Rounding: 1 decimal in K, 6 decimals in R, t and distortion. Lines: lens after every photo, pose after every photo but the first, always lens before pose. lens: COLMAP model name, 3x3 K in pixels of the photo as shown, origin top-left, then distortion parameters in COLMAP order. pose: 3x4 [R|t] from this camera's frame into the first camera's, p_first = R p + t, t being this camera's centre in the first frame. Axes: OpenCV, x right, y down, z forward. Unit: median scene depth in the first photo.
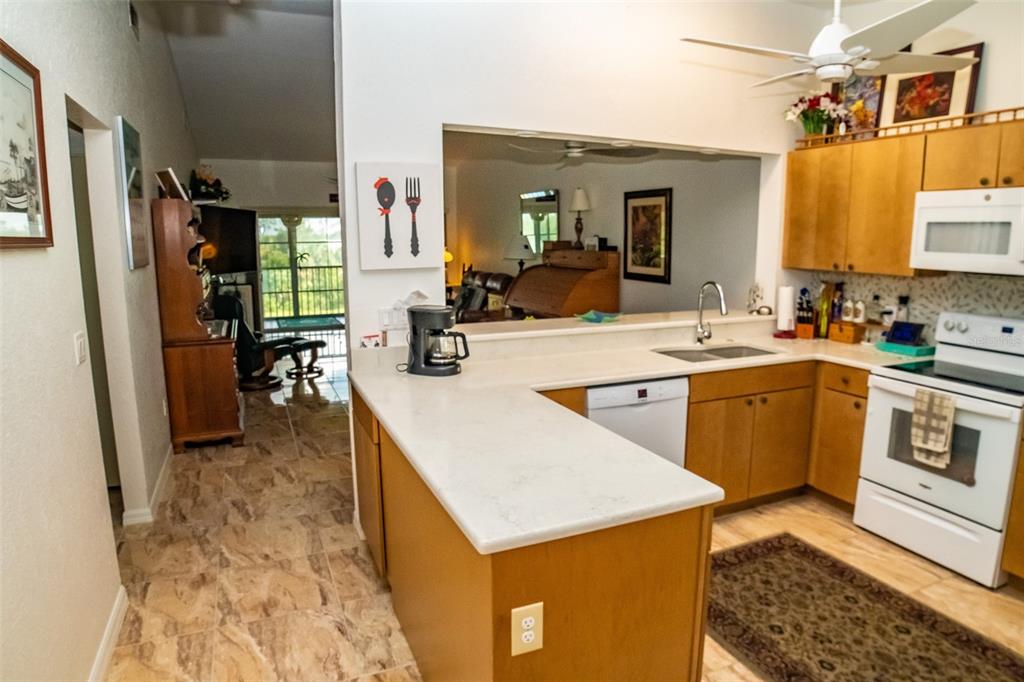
lens RADIAL K [[610.3, 0, 512.0], [0, 610.3, 341.0], [0, 0, 1]] dist [0.000243, 0.000016]
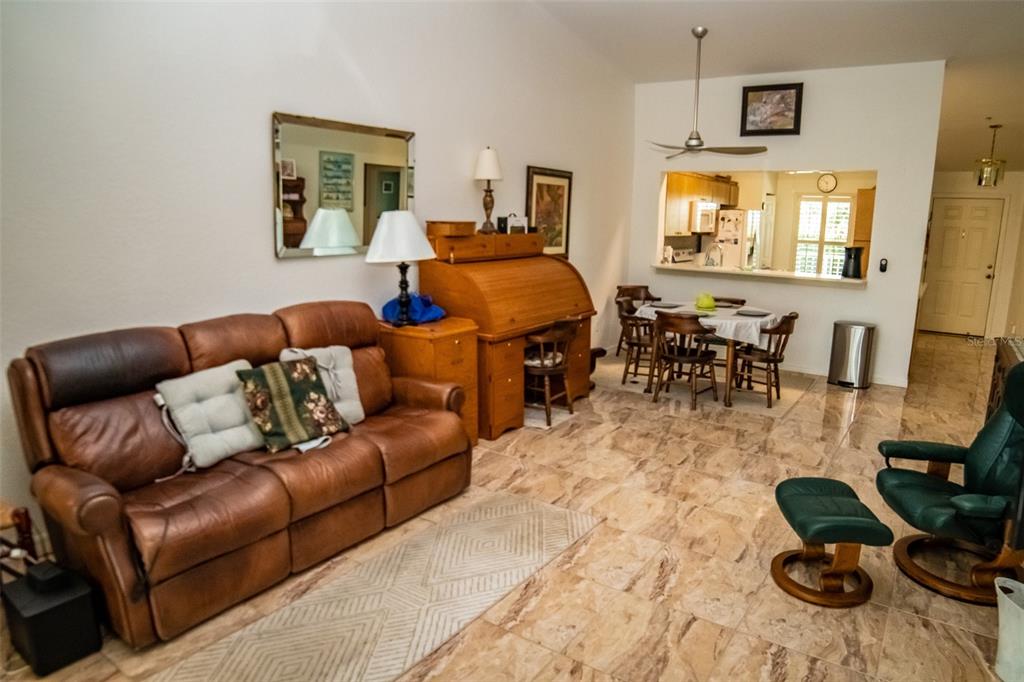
lens RADIAL K [[651.5, 0, 512.0], [0, 651.5, 341.0], [0, 0, 1]] dist [-0.000424, -0.000091]
pose [[-0.510102, -0.164773, 0.844183, -0.667826], [0.137298, 0.953295, 0.269033, -0.268892], [-0.849085, 0.253139, -0.463654, 1.581619]]
